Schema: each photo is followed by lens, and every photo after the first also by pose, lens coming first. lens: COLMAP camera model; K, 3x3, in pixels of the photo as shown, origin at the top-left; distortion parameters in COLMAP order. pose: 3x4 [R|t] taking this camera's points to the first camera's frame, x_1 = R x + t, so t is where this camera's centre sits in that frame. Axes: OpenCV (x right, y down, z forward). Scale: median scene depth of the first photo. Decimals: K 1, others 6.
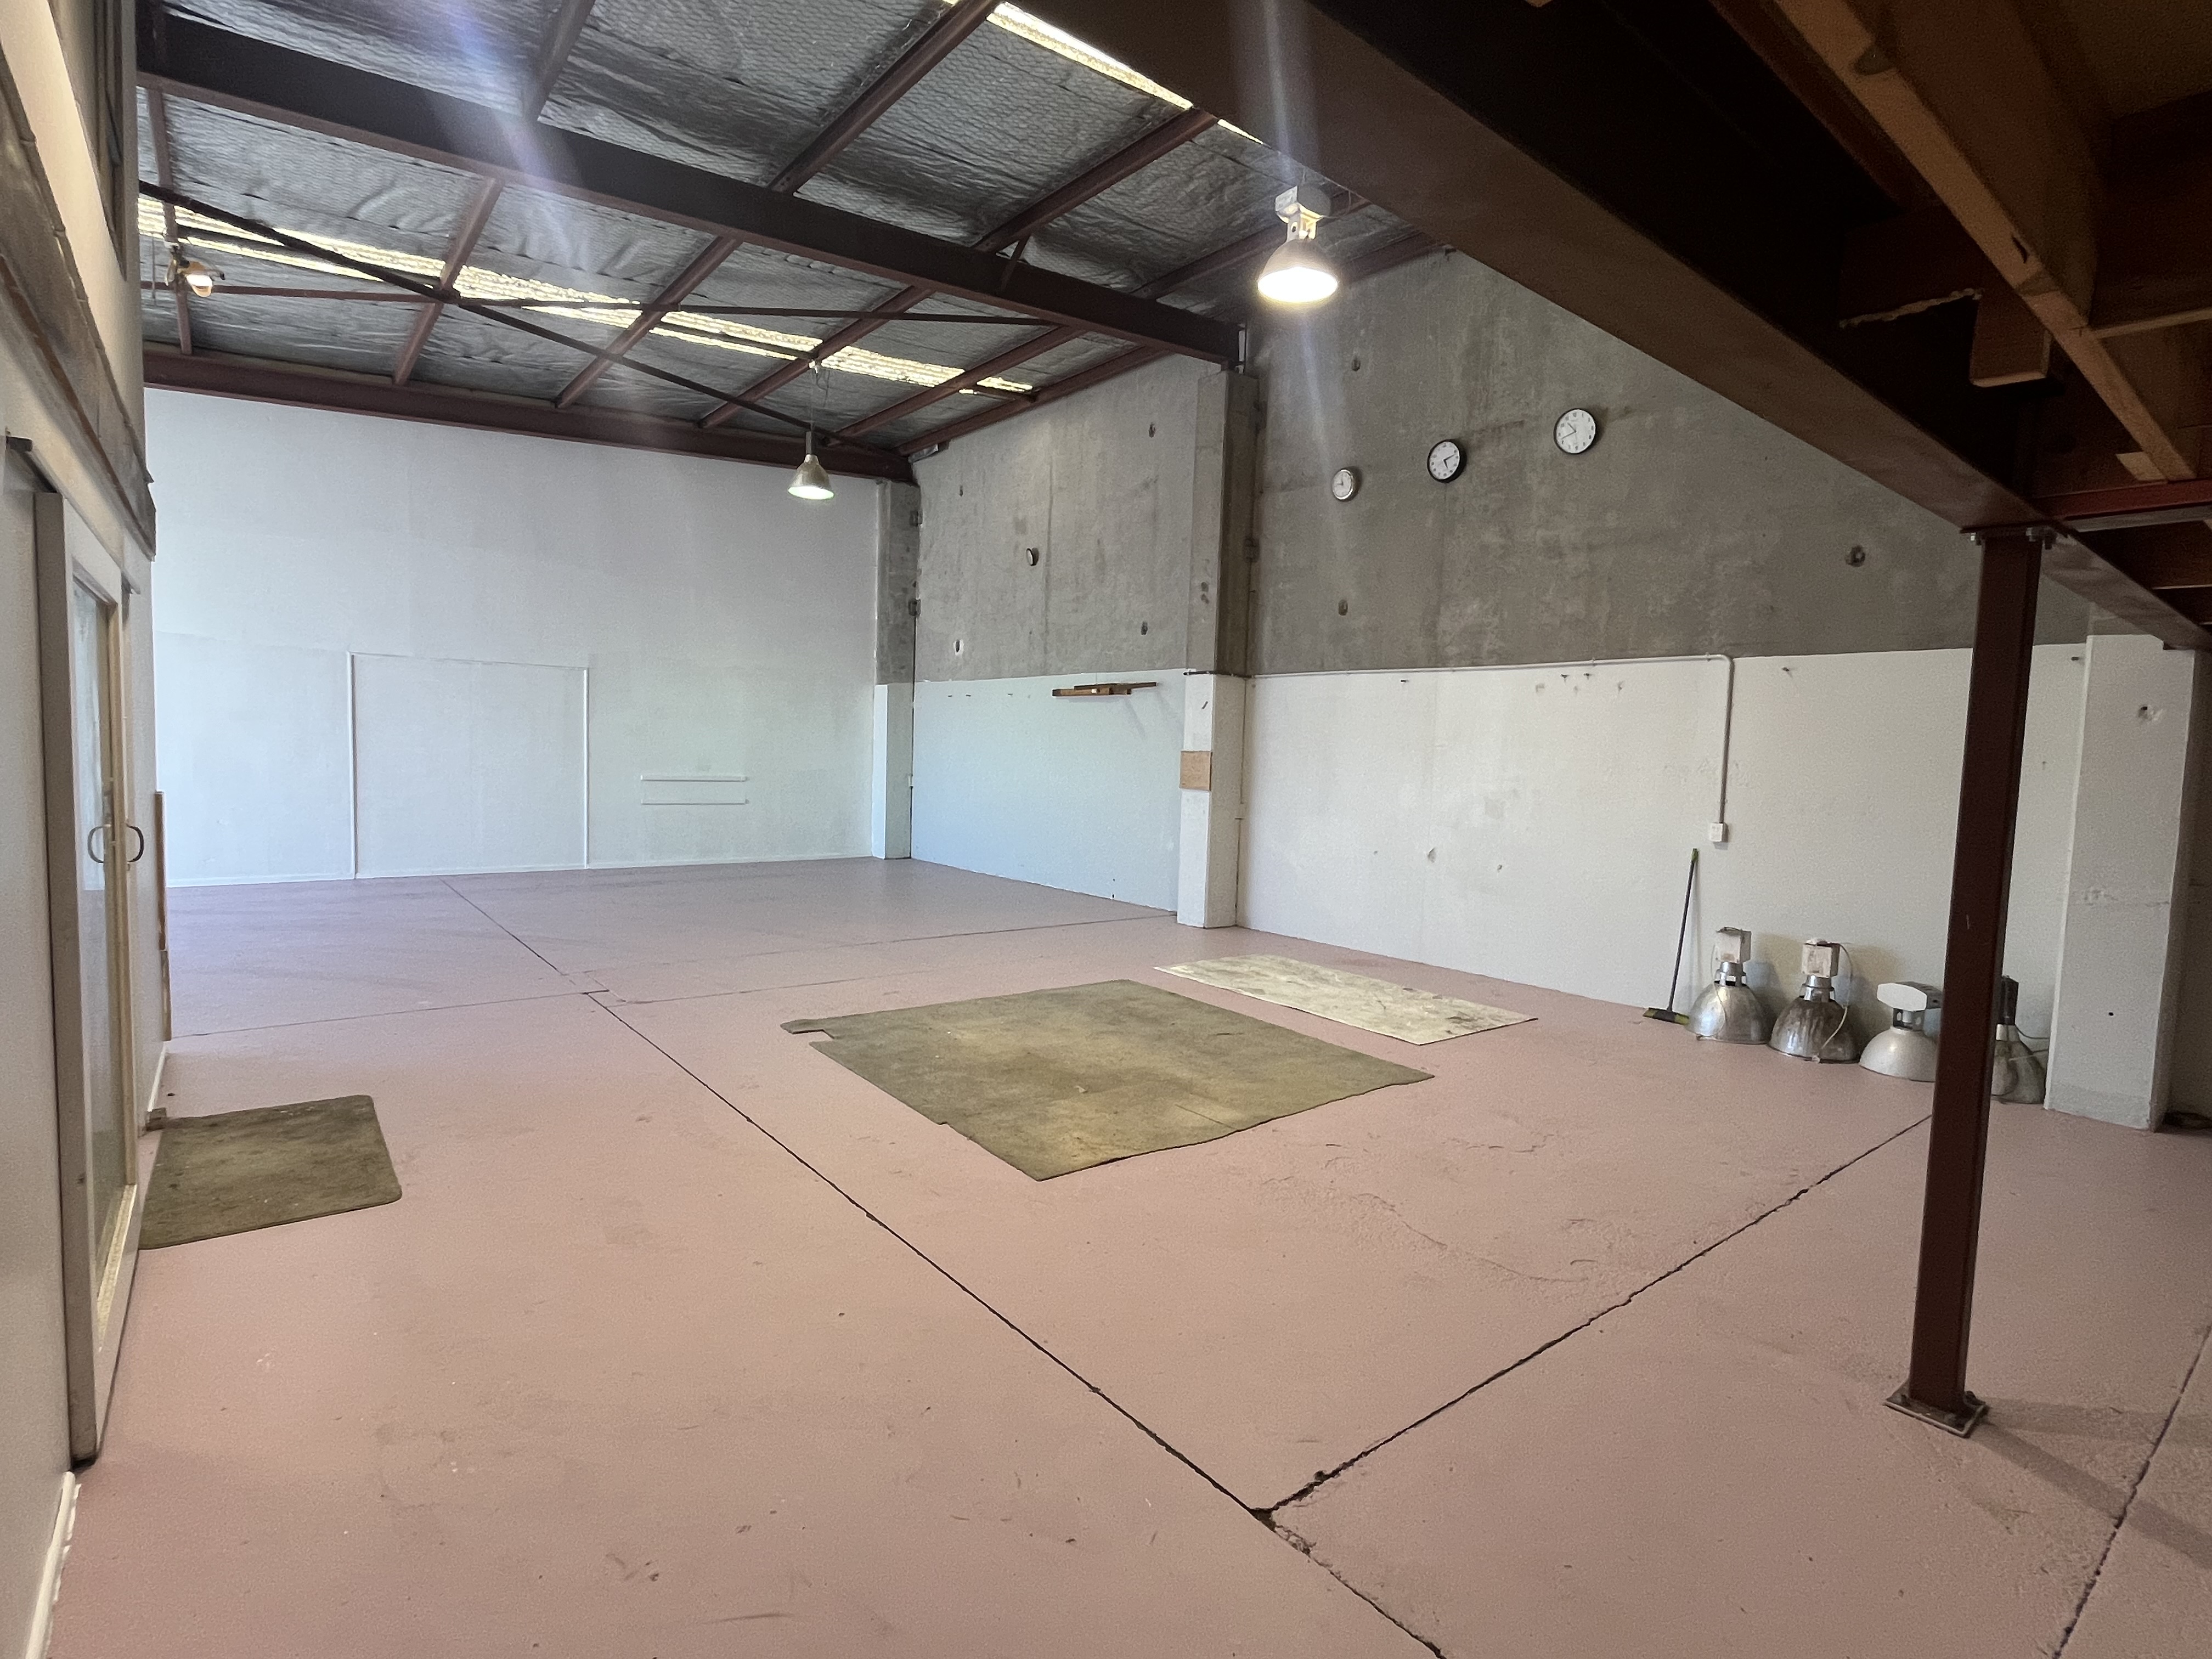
lens RADIAL K [[1086.8, 0, 1114.0], [0, 1086.8, 830.5], [0, 0, 1]] dist [-0.002675, -0.000258]
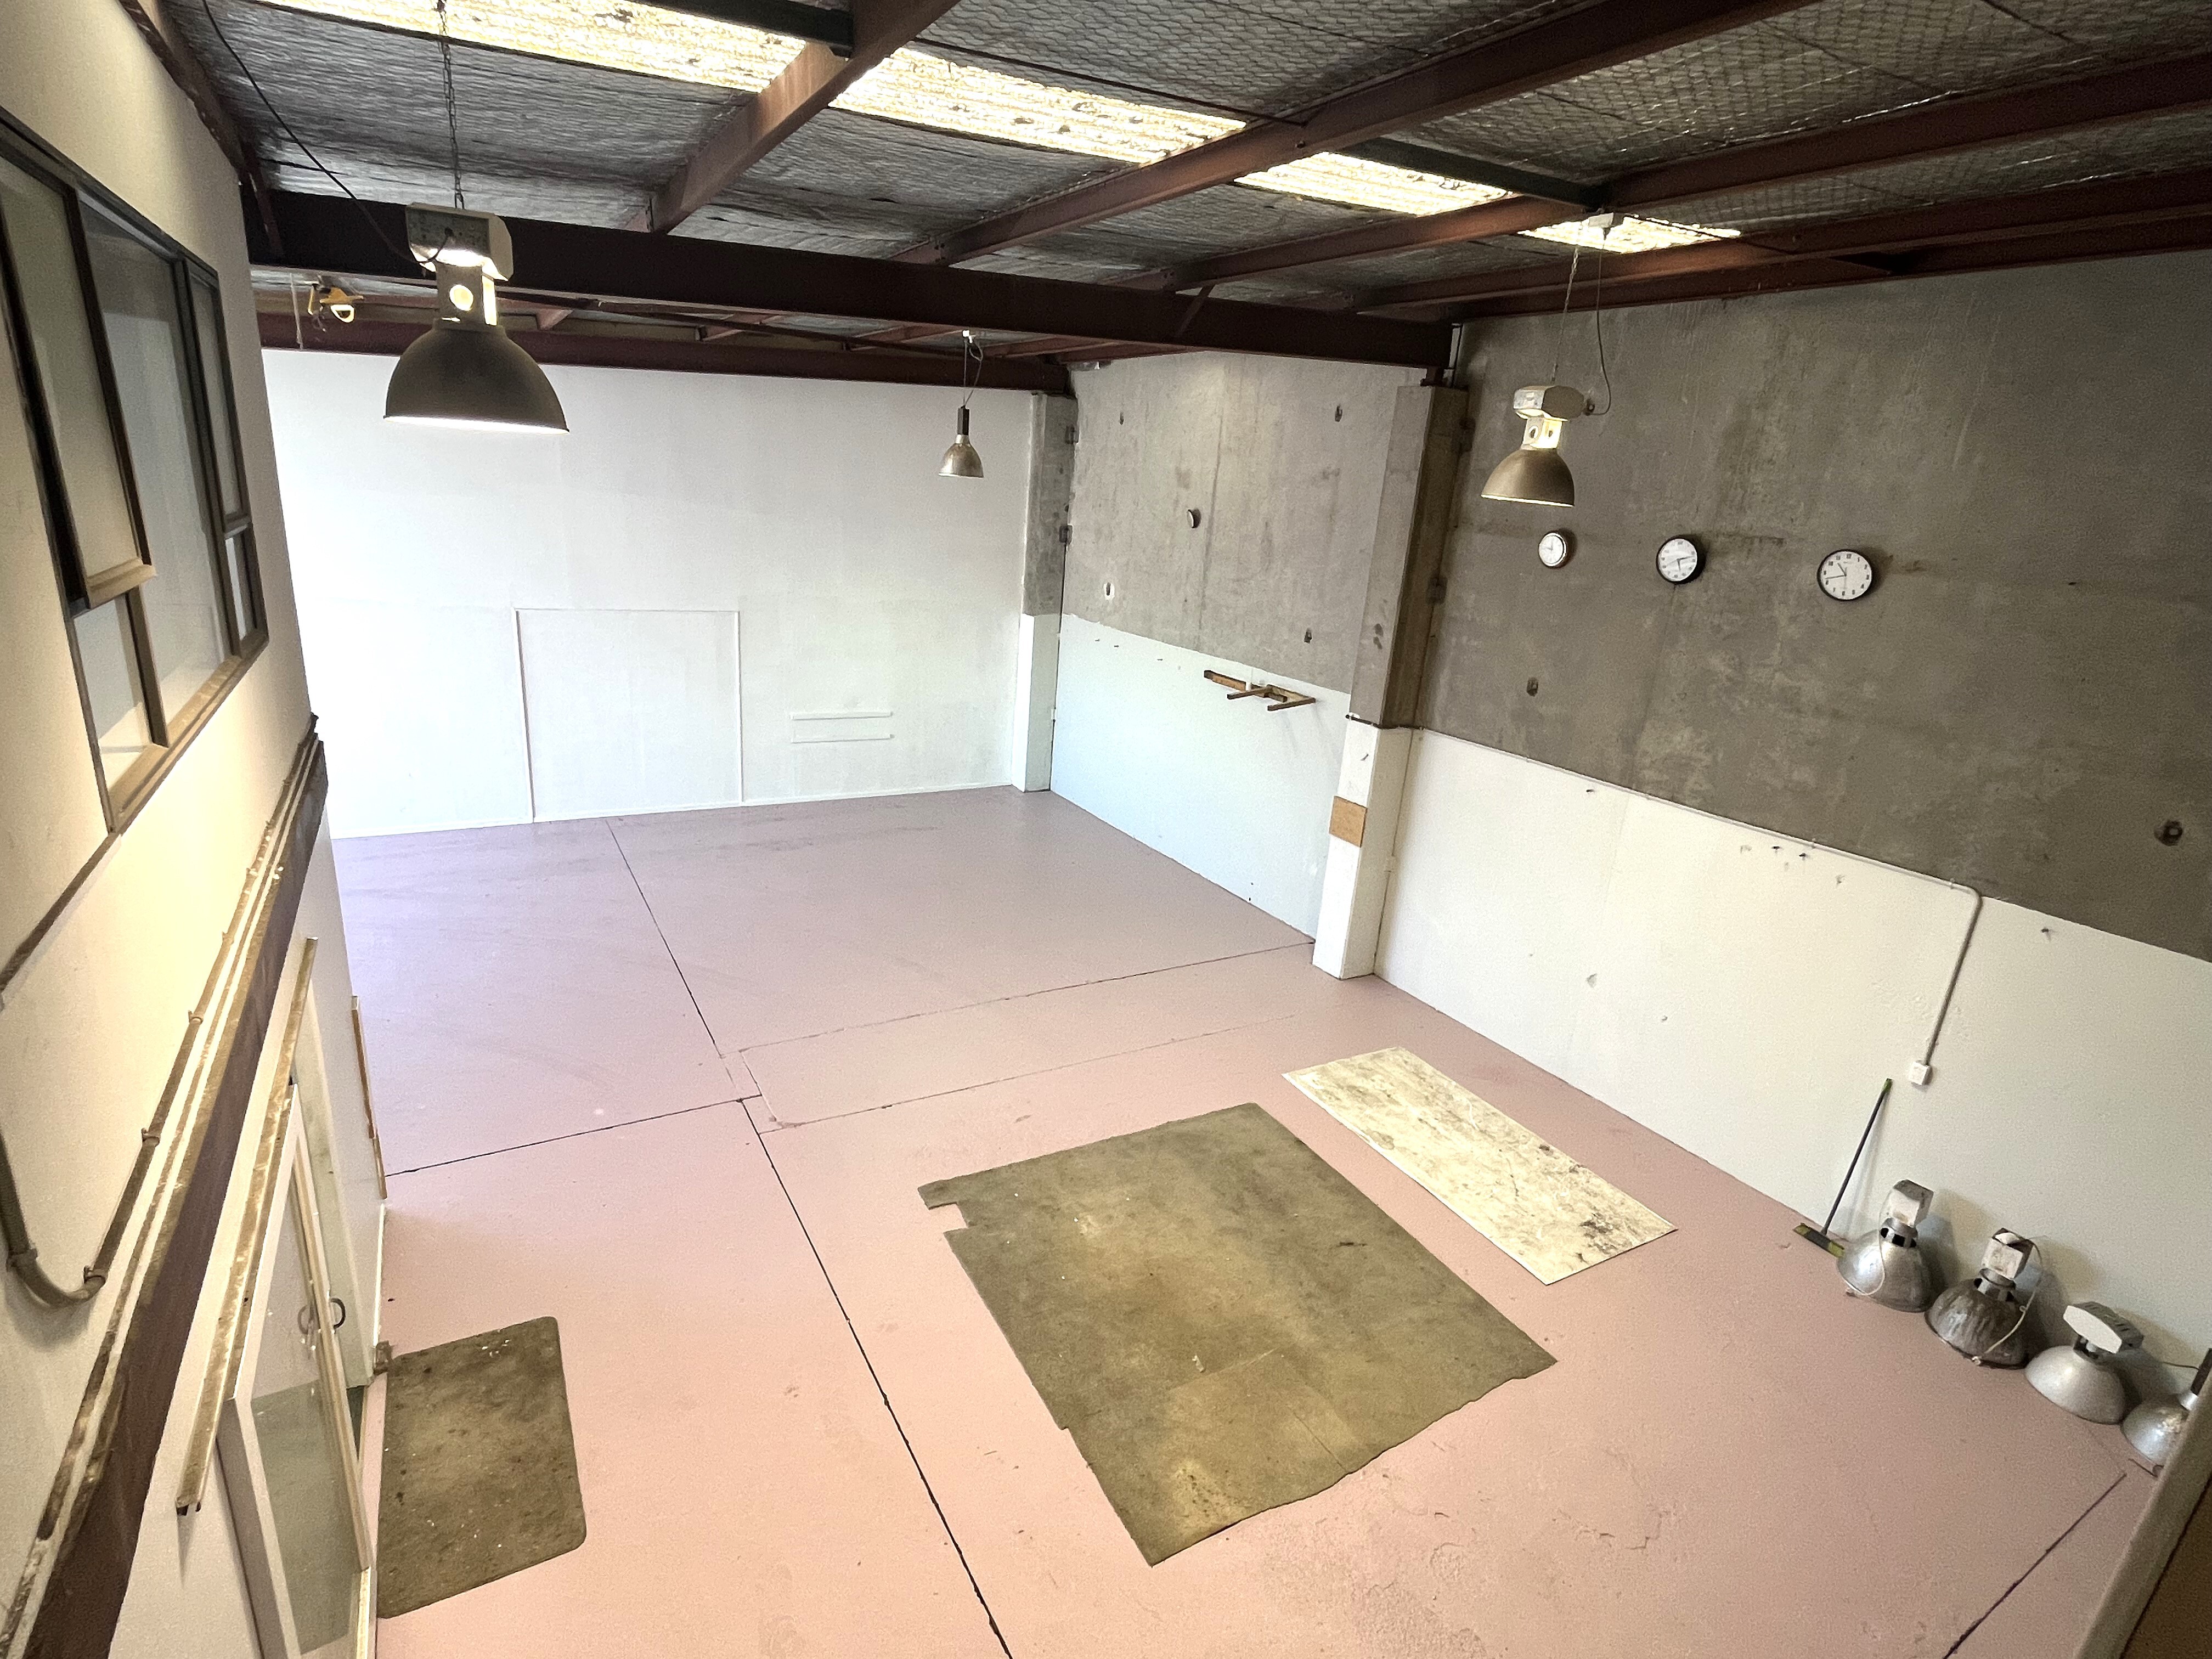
lens RADIAL K [[1086.8, 0, 1114.0], [0, 1086.8, 830.5], [0, 0, 1]] dist [-0.002675, -0.000258]
pose [[0.989881, 0.084583, -0.113938, -0.018467], [-0.057545, 0.973225, 0.222537, -0.249936], [0.129710, -0.213728, 0.968244, 0.052135]]
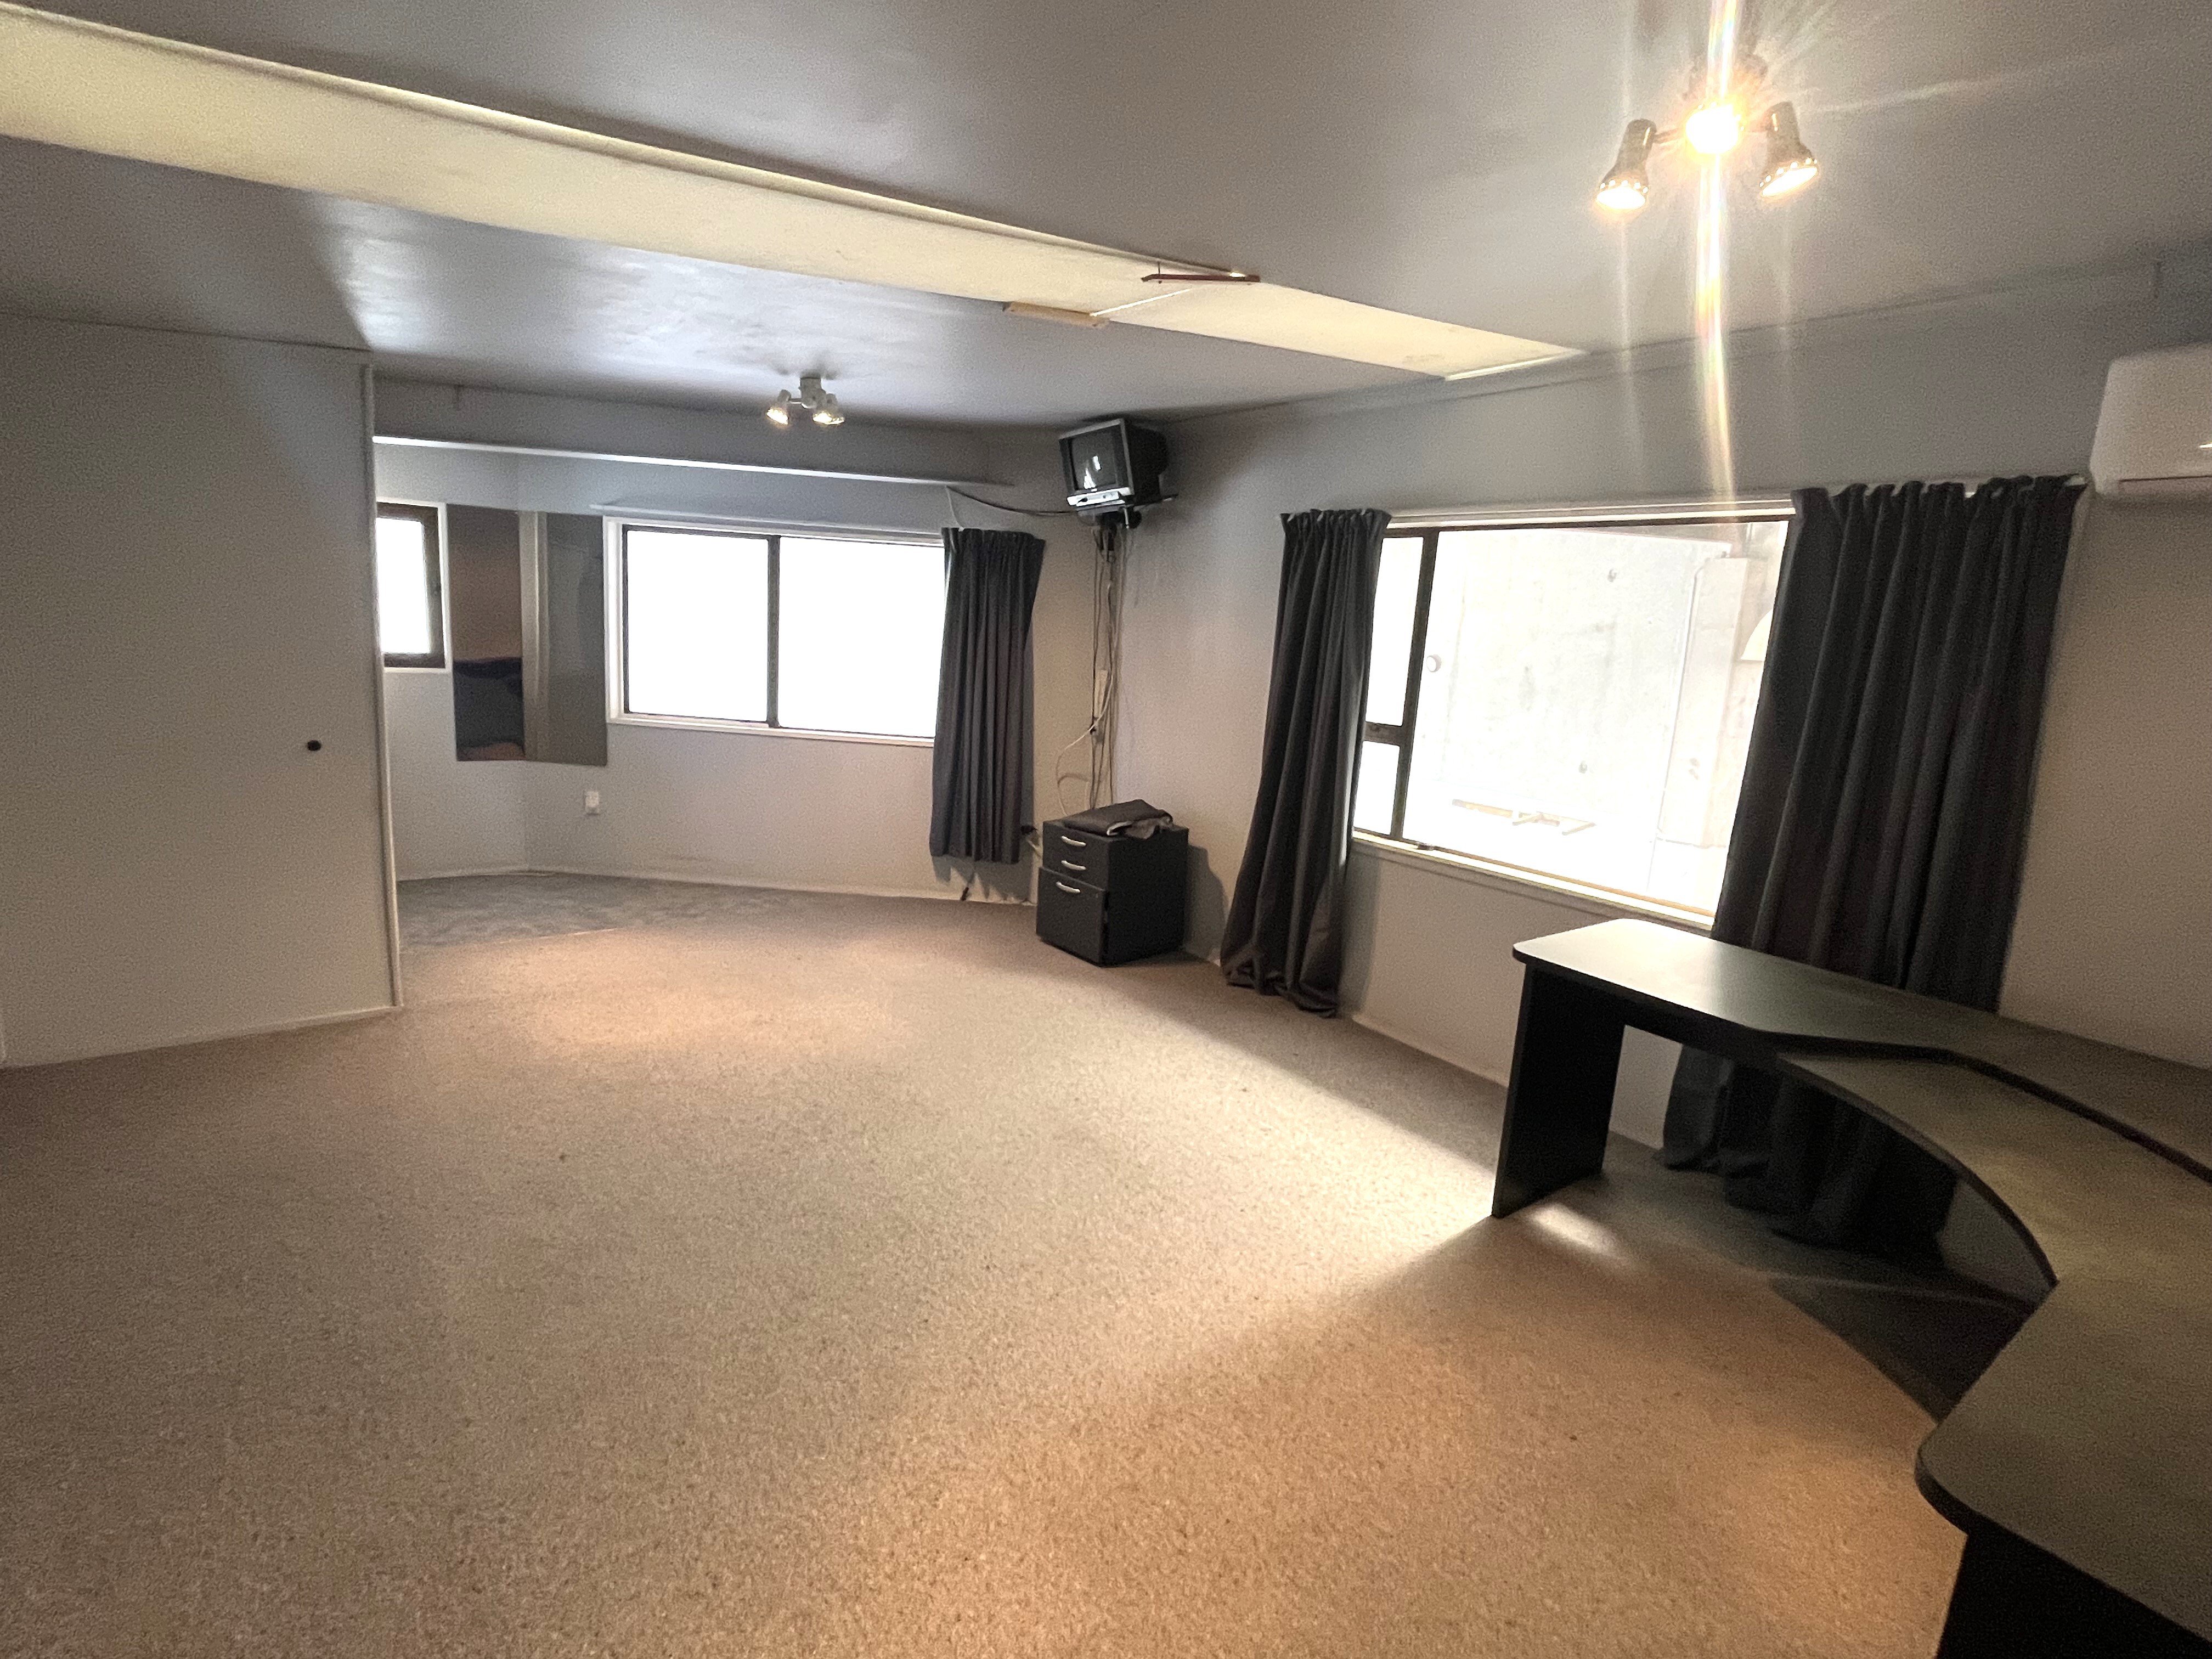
lens RADIAL K [[1086.8, 0, 1114.0], [0, 1086.8, 830.5], [0, 0, 1]] dist [-0.002675, -0.000258]
pose [[0.999132, 0.038560, -0.015770, -0.452429], [-0.036534, 0.992903, 0.113174, -0.256527], [0.020022, -0.112499, 0.993450, -0.051877]]
